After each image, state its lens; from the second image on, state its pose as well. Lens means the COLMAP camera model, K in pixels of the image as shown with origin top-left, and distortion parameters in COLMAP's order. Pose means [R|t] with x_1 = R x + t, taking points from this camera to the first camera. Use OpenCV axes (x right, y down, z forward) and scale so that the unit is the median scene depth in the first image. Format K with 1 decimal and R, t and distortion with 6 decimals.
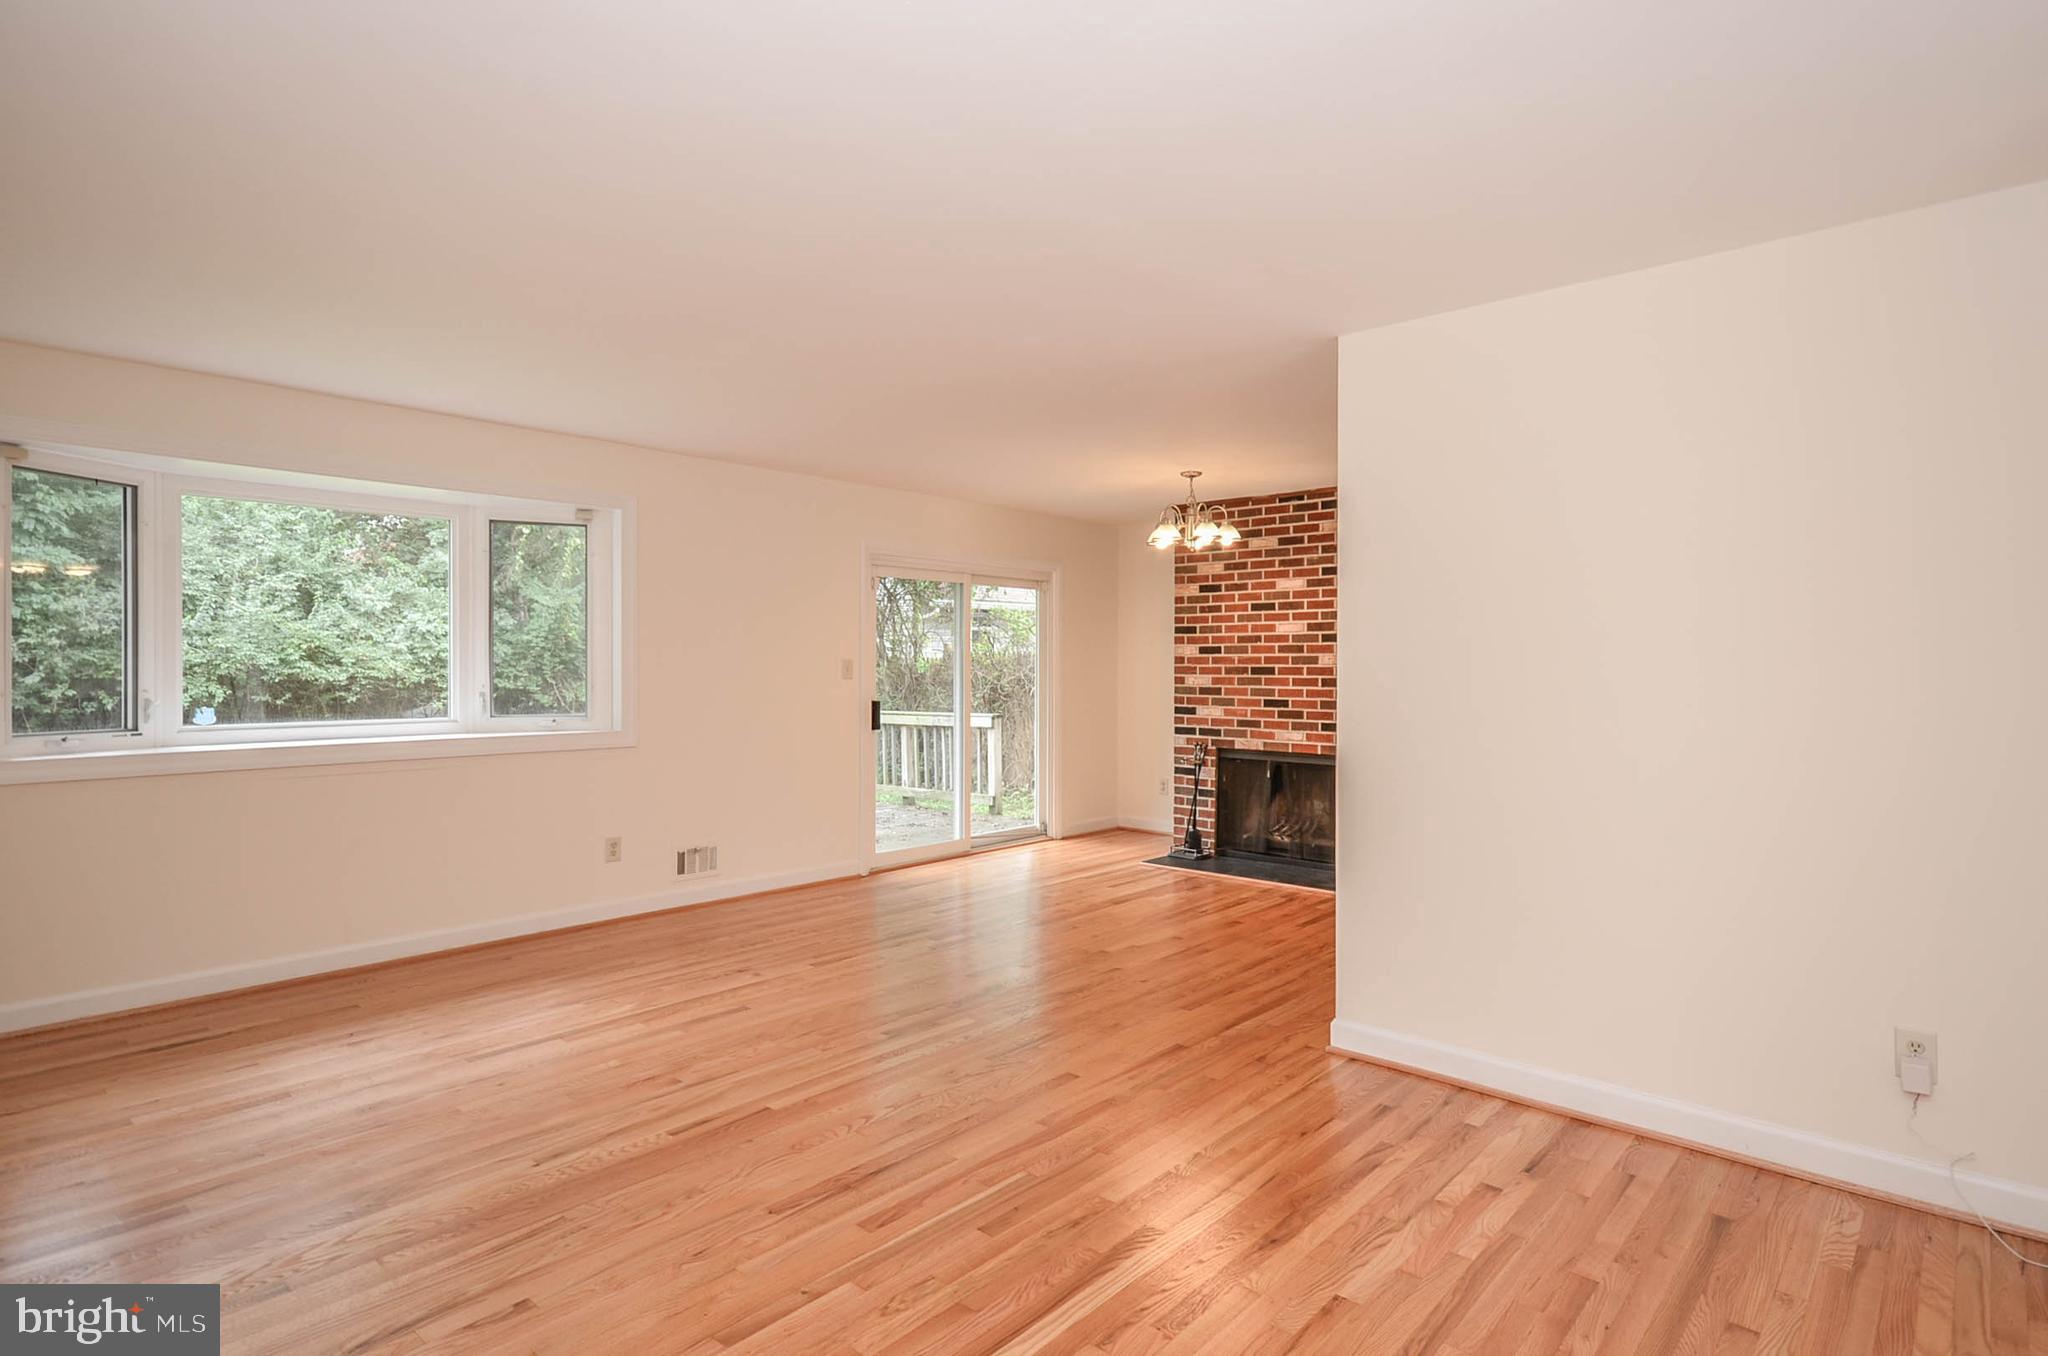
lens RADIAL K [[1056.8, 0, 1026.2], [0, 1056.8, 681.4], [0, 0, 1]] dist [0.003560, -0.001314]
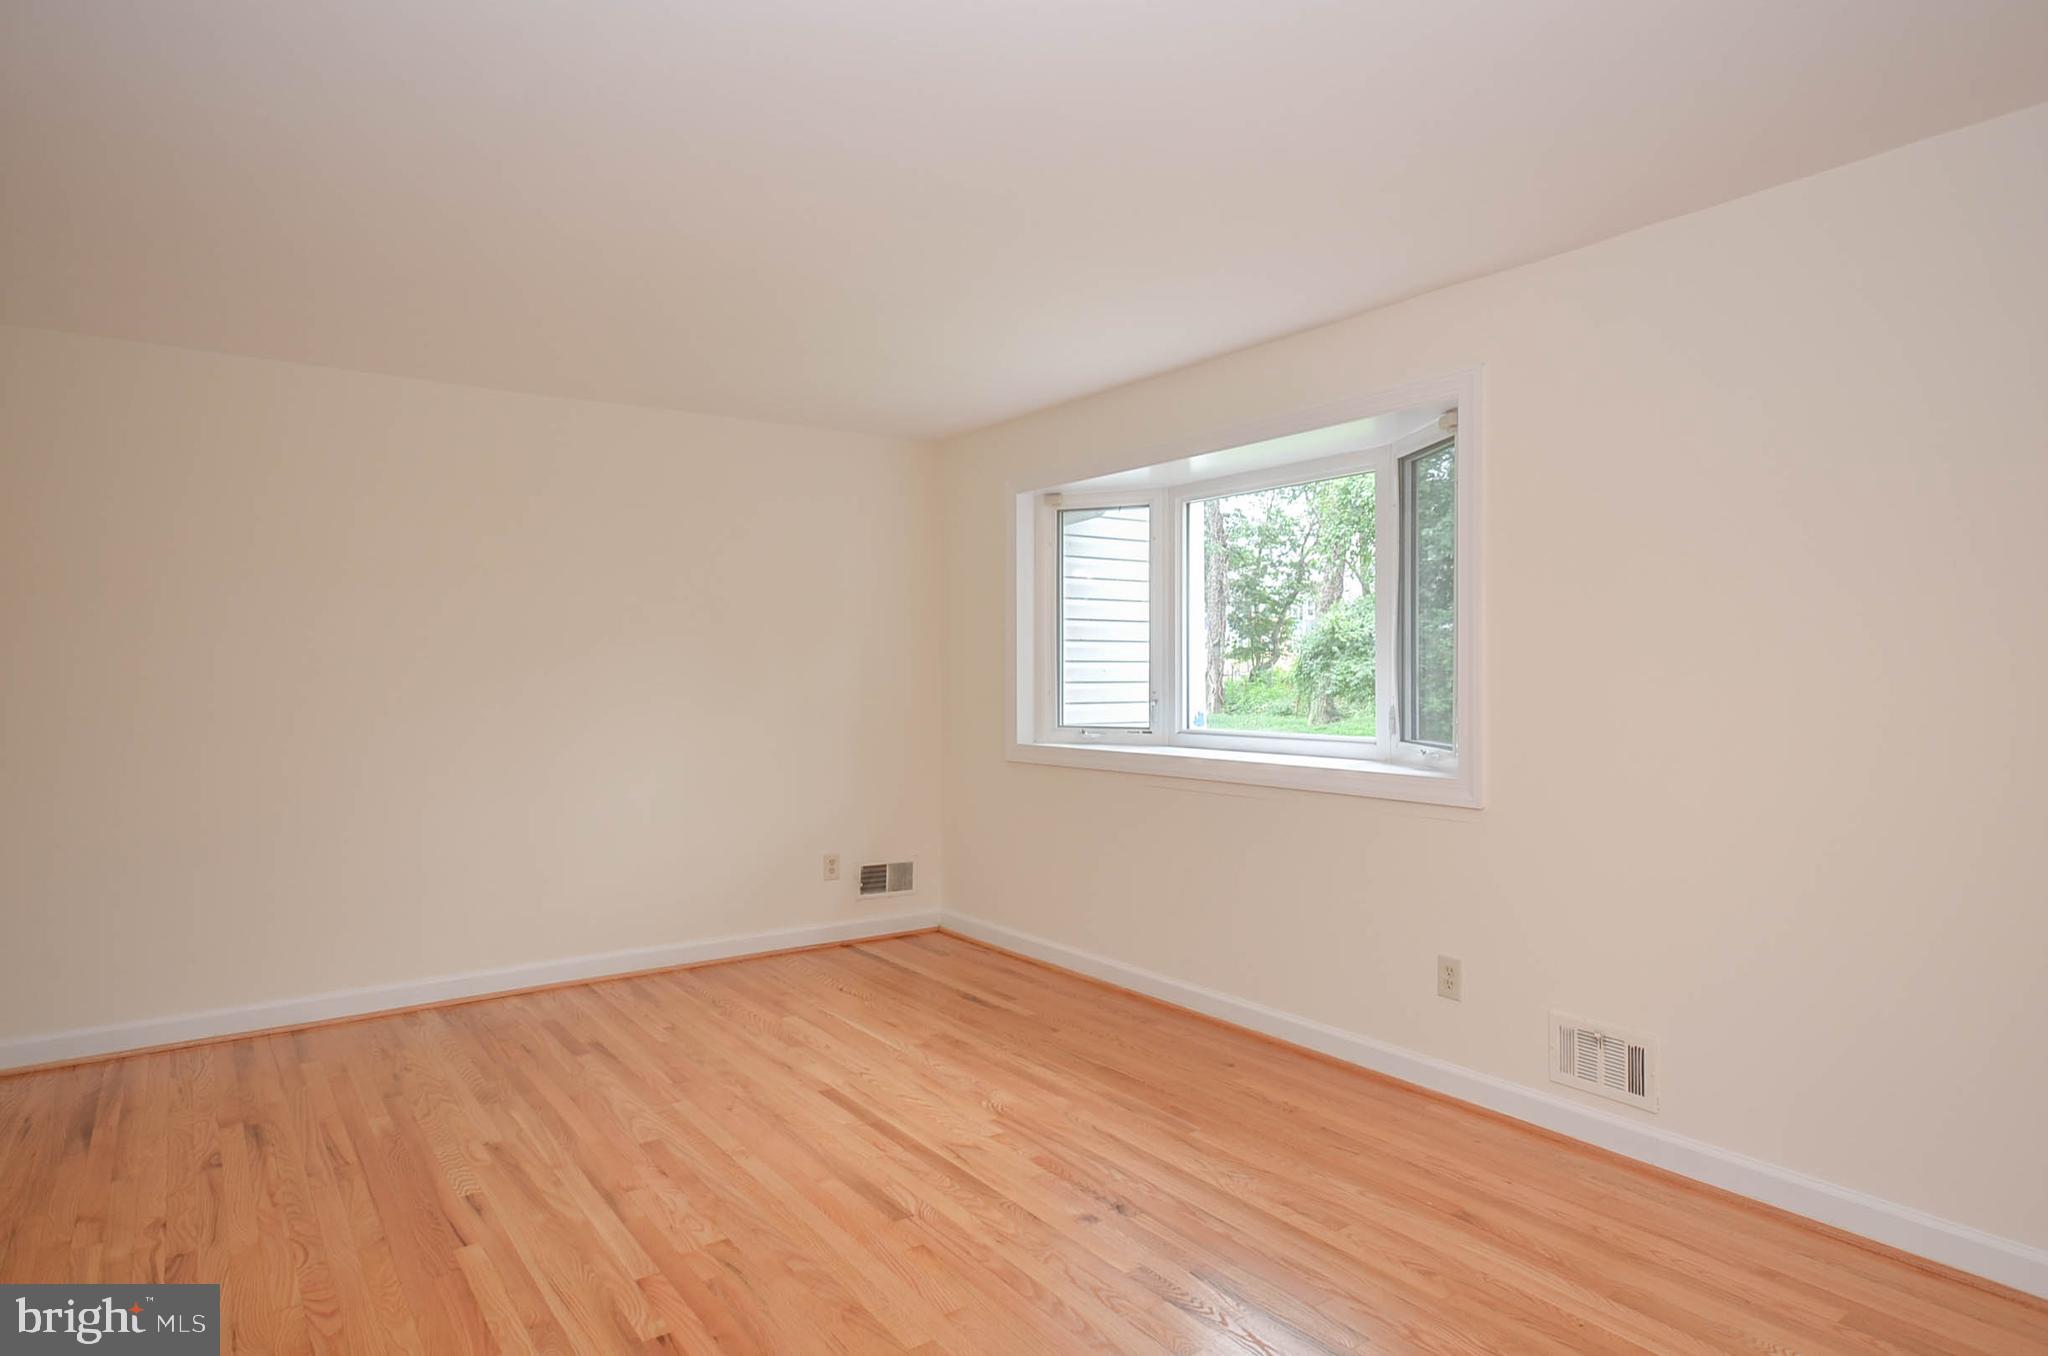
lens RADIAL K [[1192.7, 0, 1036.5], [0, 1192.7, 676.6], [0, 0, 1]] dist [0.026355, 0.001128]
pose [[-0.213416, 0.009438, -0.976916, 0.246671], [-0.003068, 0.999942, 0.010330, -0.011691], [0.976957, 0.005202, -0.213375, 0.739102]]
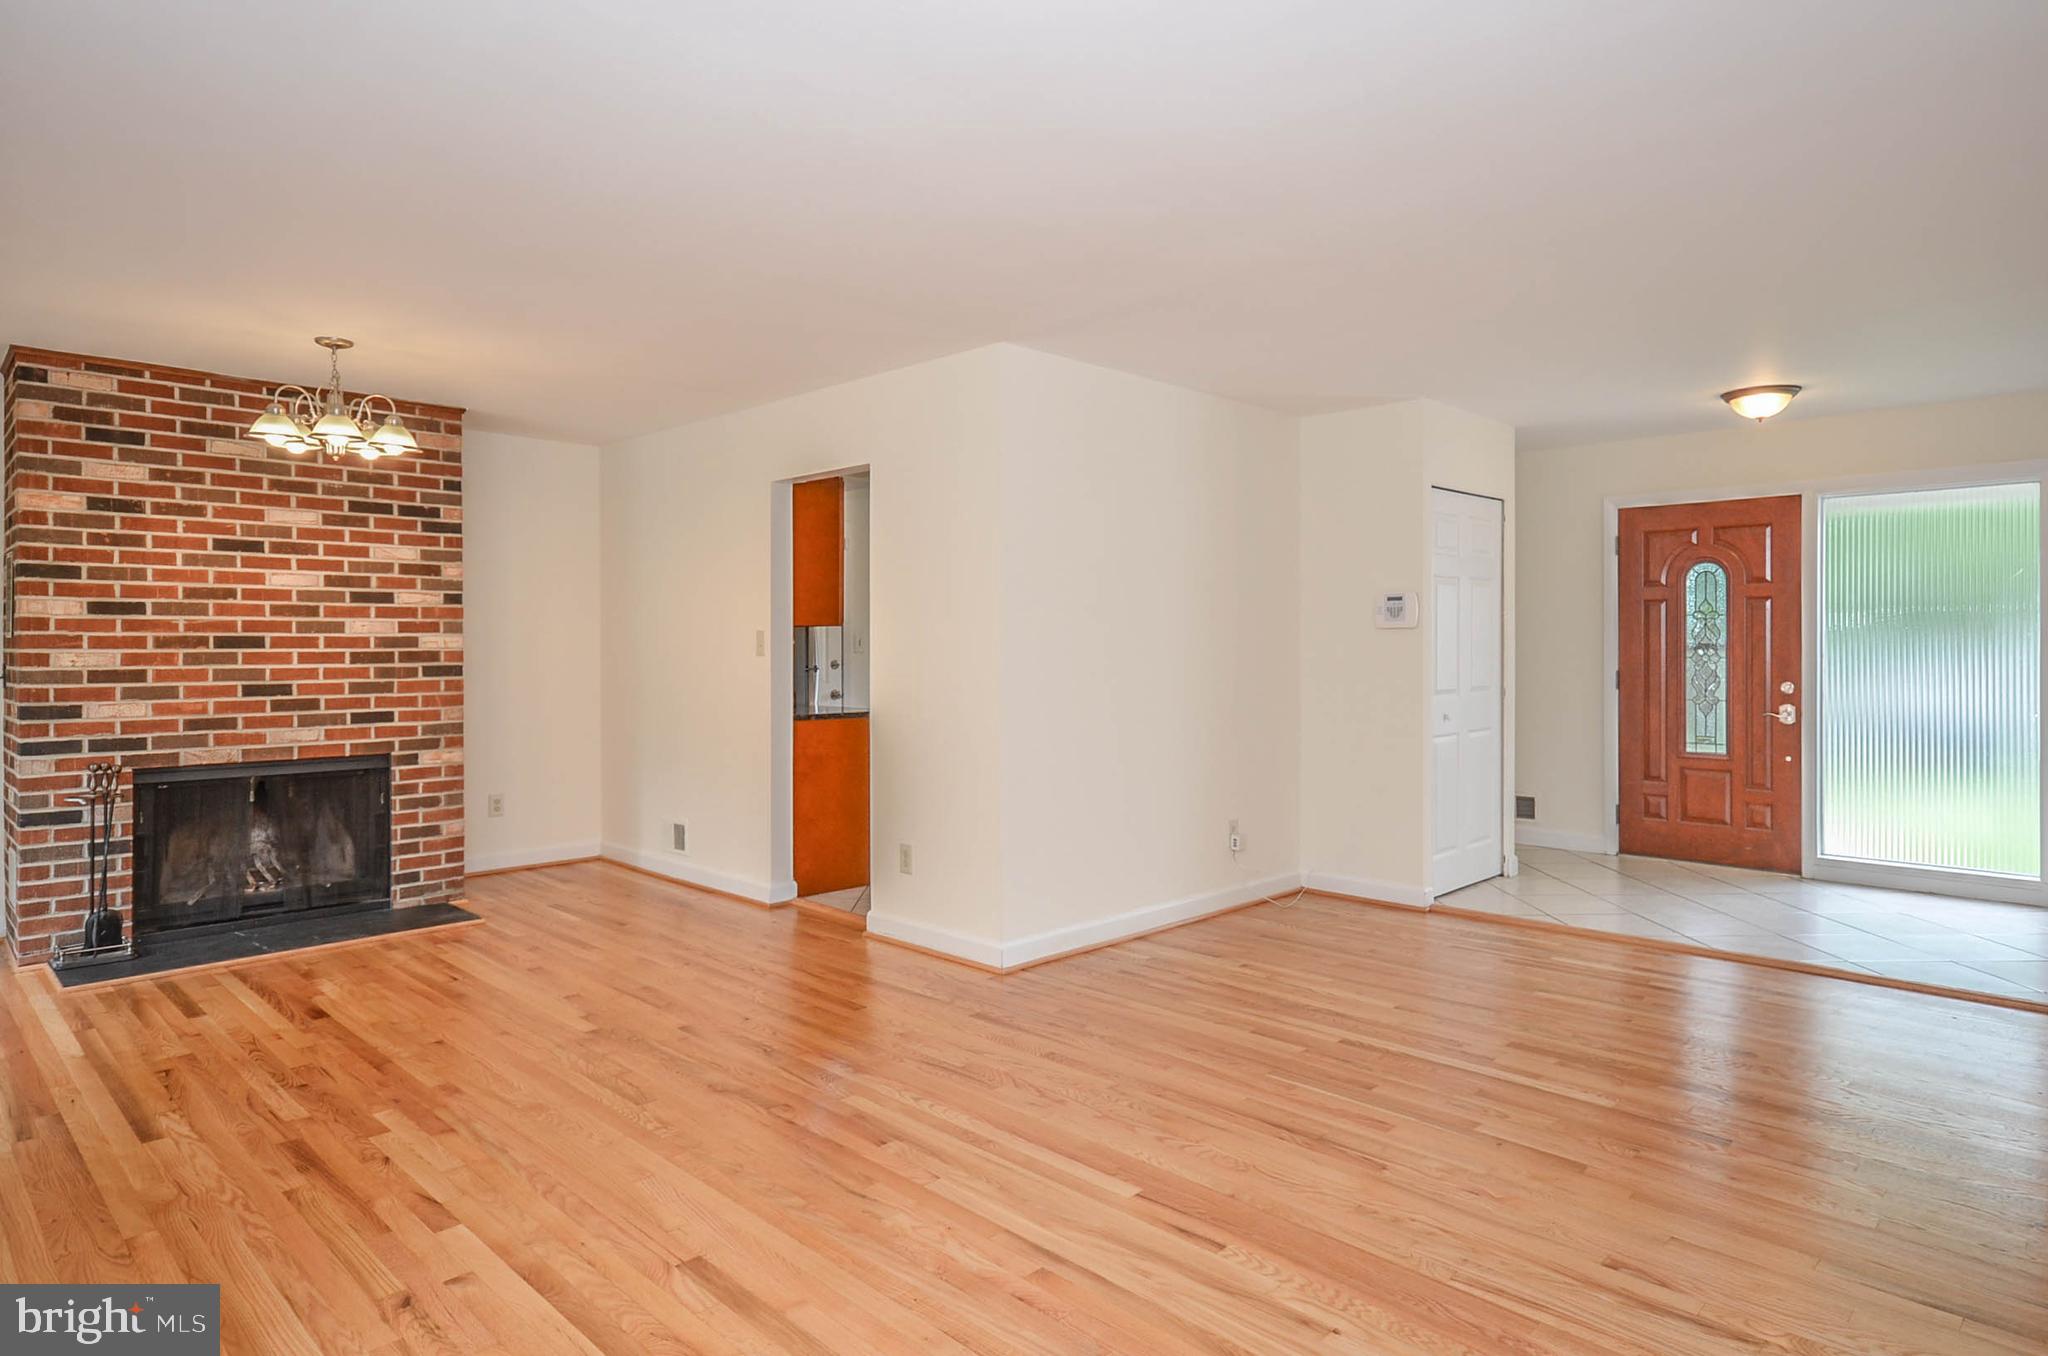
lens RADIAL K [[1192.7, 0, 1044.7], [0, 1192.7, 658.5], [0, 0, 1]] dist [0.026355, 0.001128]
pose [[0.035821, -0.016064, 0.999229, -0.523552], [0.013219, 0.999791, 0.015599, -0.005013], [-0.999271, 0.012650, 0.036026, 0.476841]]
